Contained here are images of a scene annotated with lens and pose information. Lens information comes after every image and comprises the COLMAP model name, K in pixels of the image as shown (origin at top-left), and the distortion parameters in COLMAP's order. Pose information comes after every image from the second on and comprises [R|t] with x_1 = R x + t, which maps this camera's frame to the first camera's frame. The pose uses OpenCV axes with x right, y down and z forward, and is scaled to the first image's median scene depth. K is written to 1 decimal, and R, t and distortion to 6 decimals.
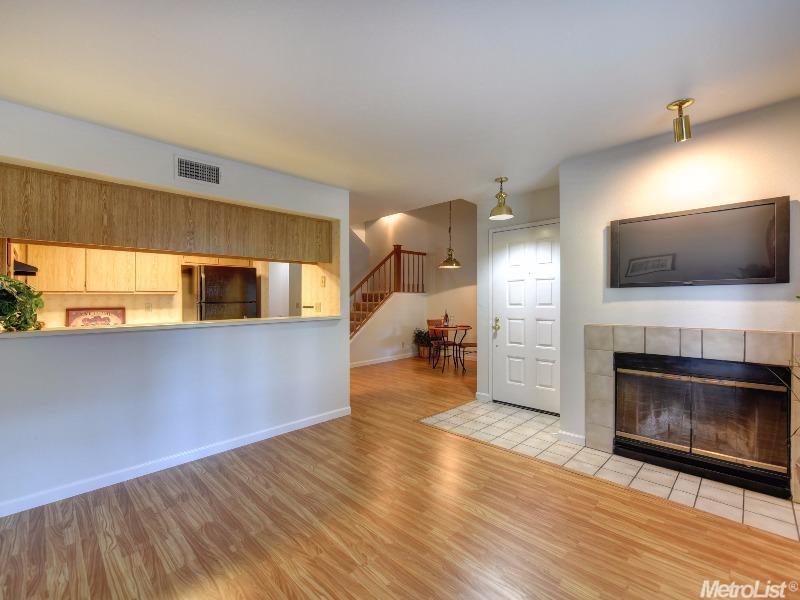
lens RADIAL K [[349.6, 0, 396.6], [0, 349.6, 298.9], [0, 0, 1]] dist [0.002702, 0.000279]
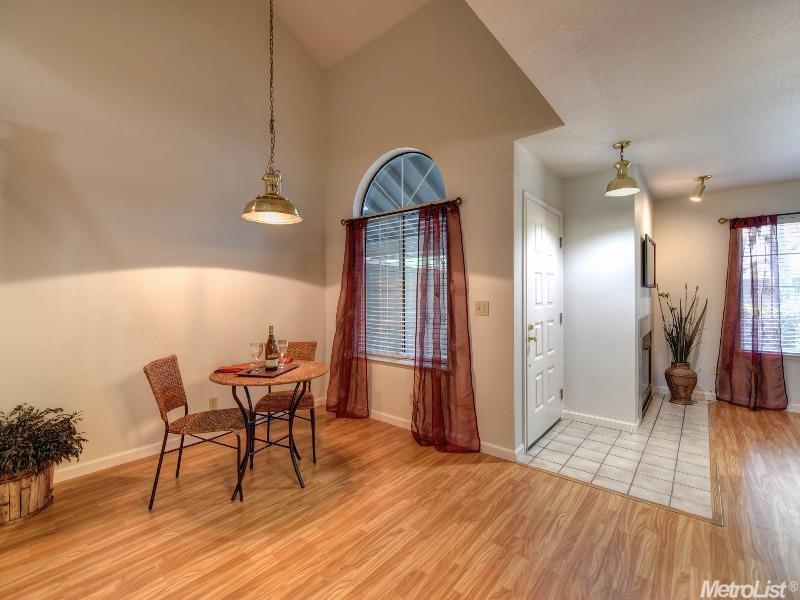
lens RADIAL K [[349.6, 0, 396.6], [0, 349.6, 298.9], [0, 0, 1]] dist [0.002702, 0.000279]
pose [[-0.042412, 0.008899, 0.999061, -0.400579], [0.007585, 0.999934, -0.008585, 0.012530], [-0.999071, 0.007213, -0.042477, 1.343106]]
